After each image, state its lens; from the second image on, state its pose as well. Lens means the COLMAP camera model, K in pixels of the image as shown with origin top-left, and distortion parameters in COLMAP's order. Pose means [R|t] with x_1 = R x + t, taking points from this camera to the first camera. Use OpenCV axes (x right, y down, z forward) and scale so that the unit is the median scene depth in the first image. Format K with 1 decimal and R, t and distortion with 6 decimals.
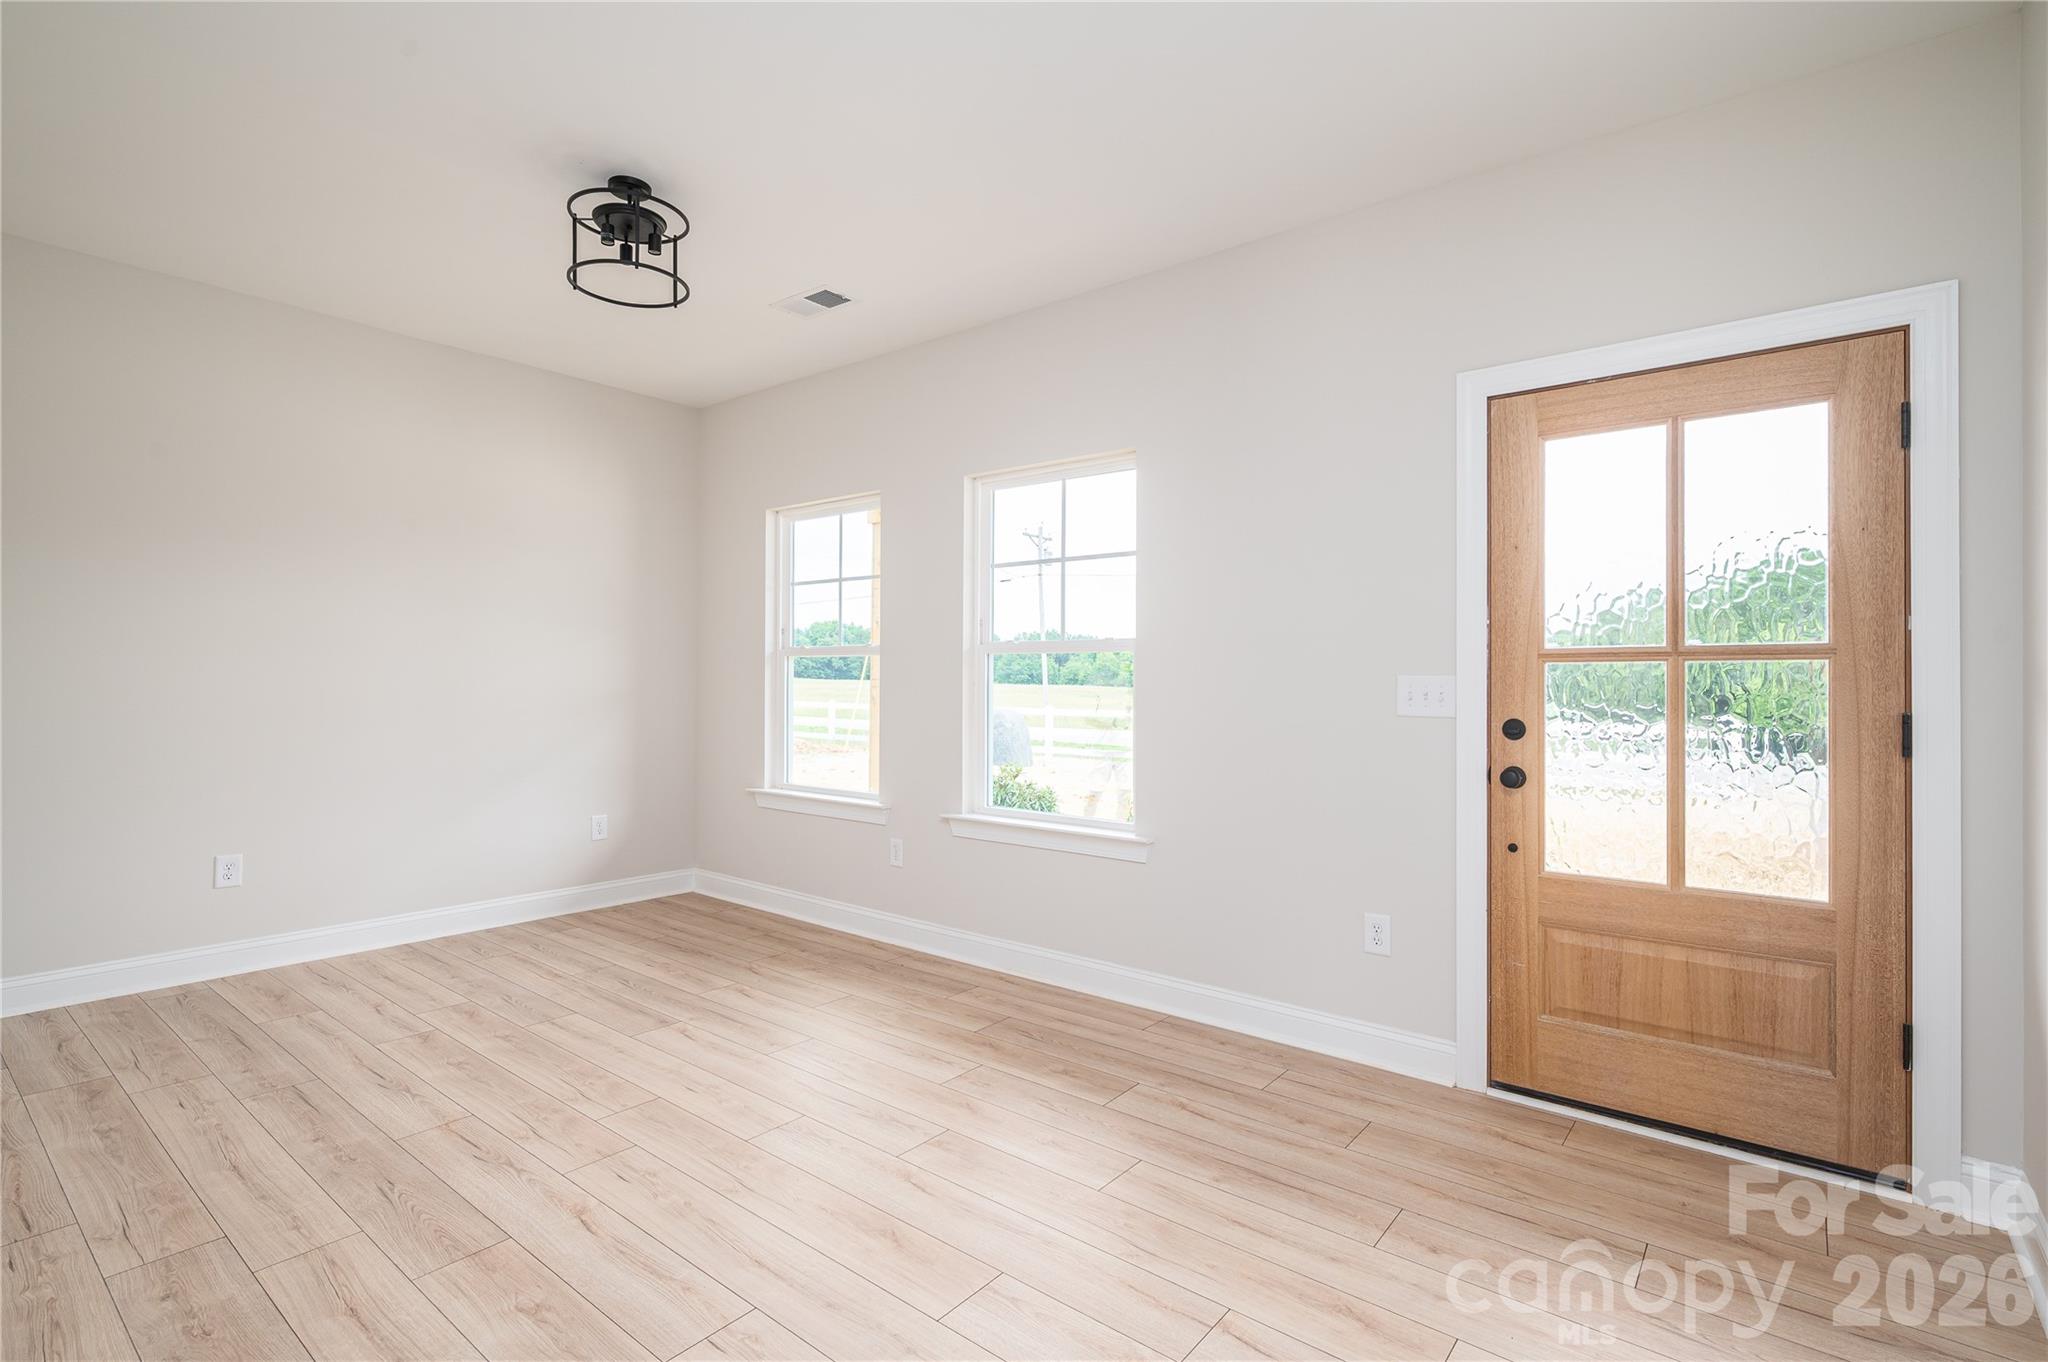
lens RADIAL K [[977.6, 0, 1033.2], [0, 977.6, 675.4], [0, 0, 1]] dist [-0.002375, -0.000651]
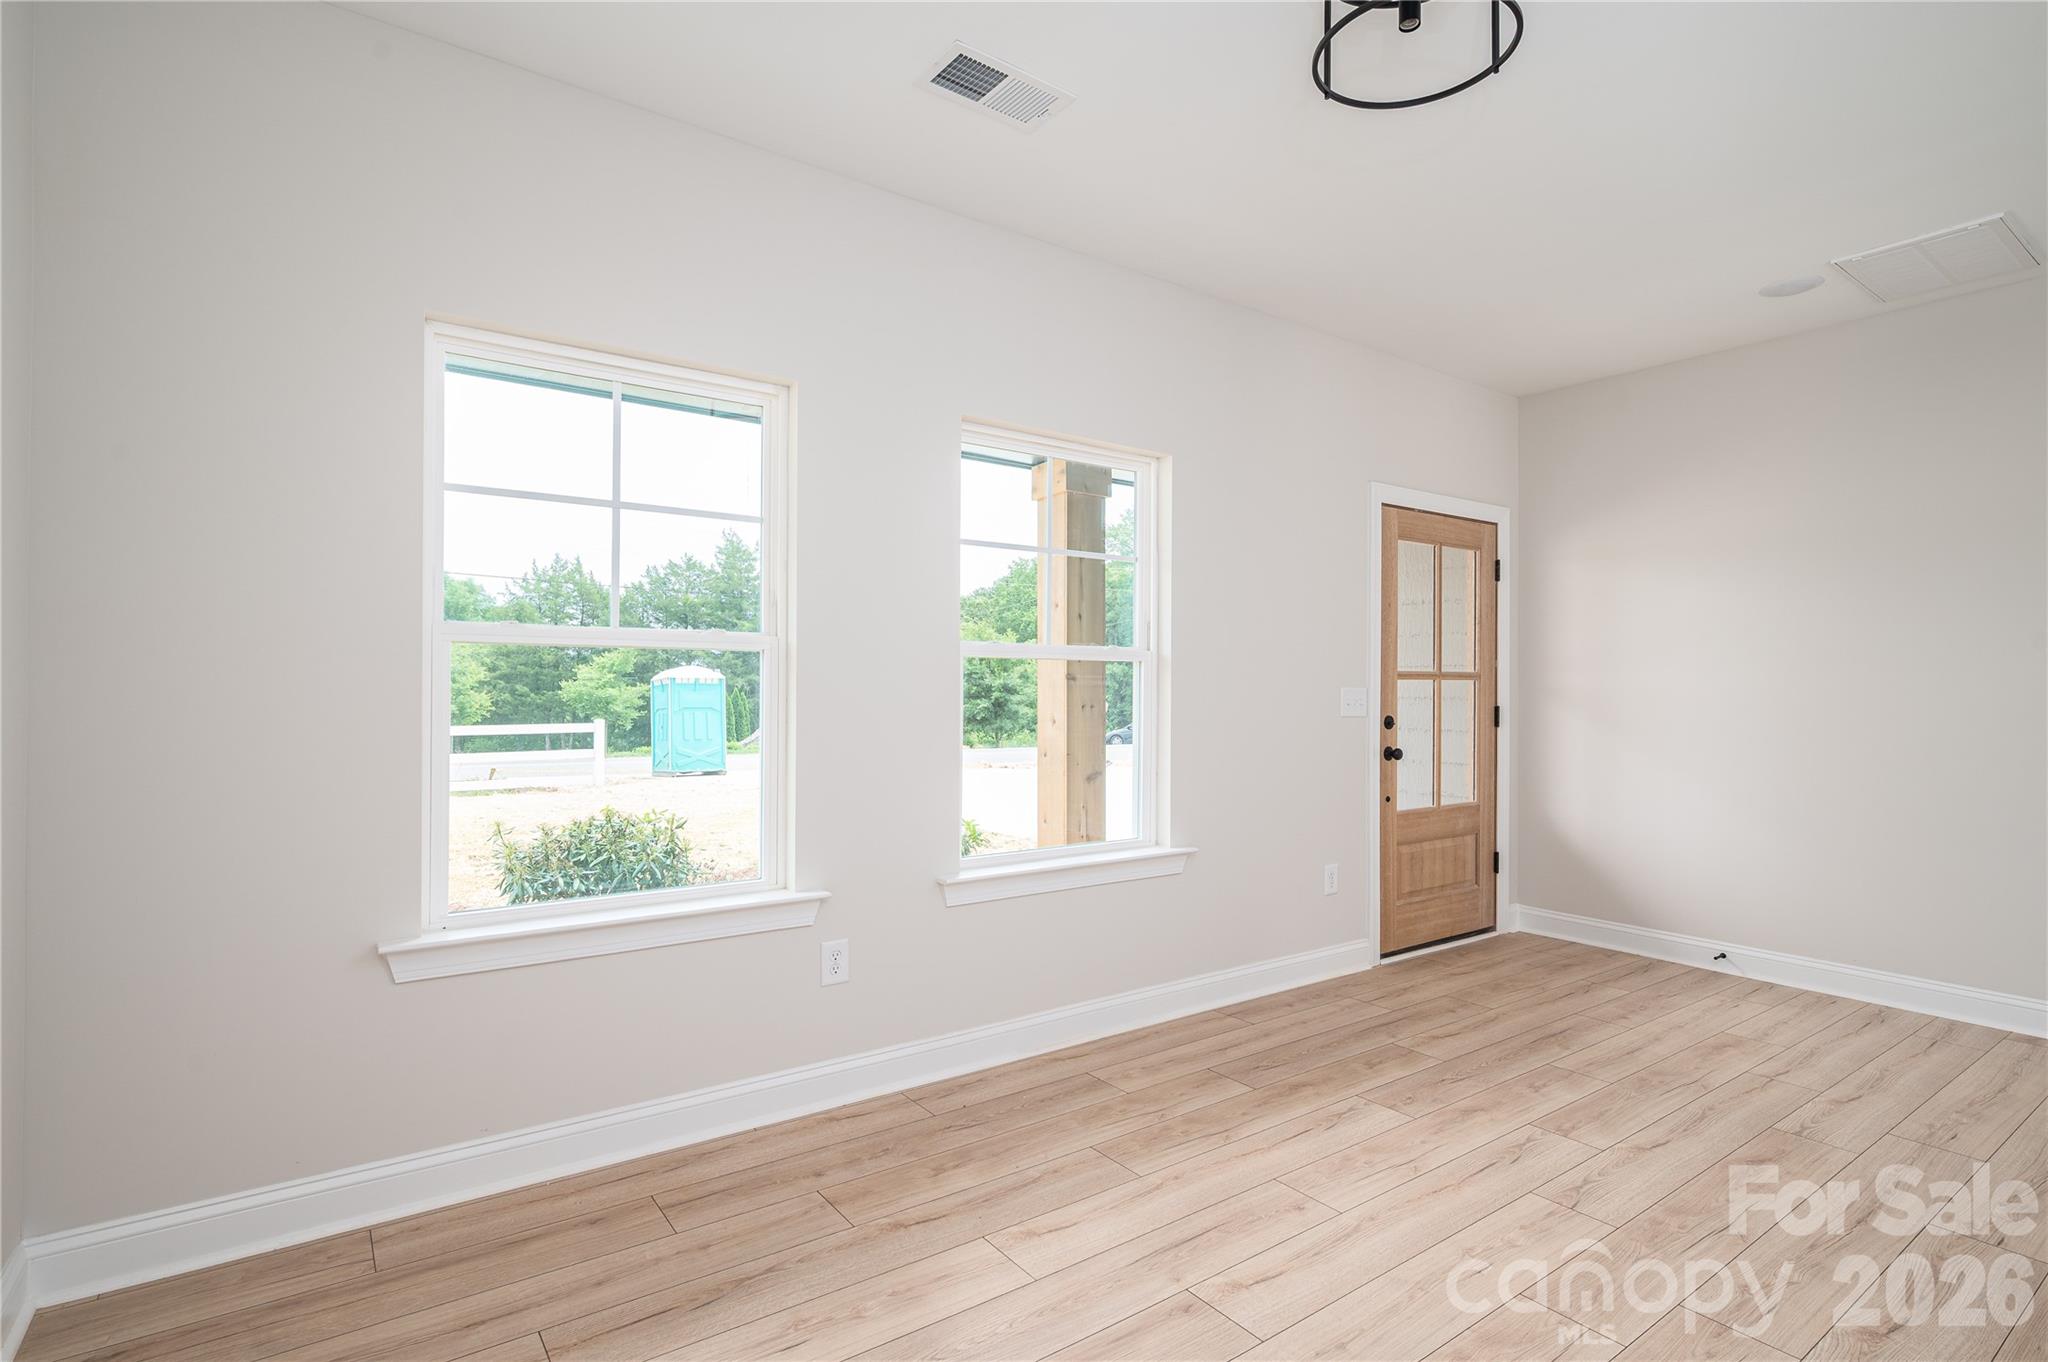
lens RADIAL K [[944.9, 0, 1021.0], [0, 944.9, 687.1], [0, 0, 1]] dist [-0.002913, -0.000629]
pose [[0.290687, -0.002304, 0.956815, -1.058478], [-0.007064, 0.999965, 0.004554, -0.003226], [-0.956792, -0.008082, 0.290661, 1.075962]]
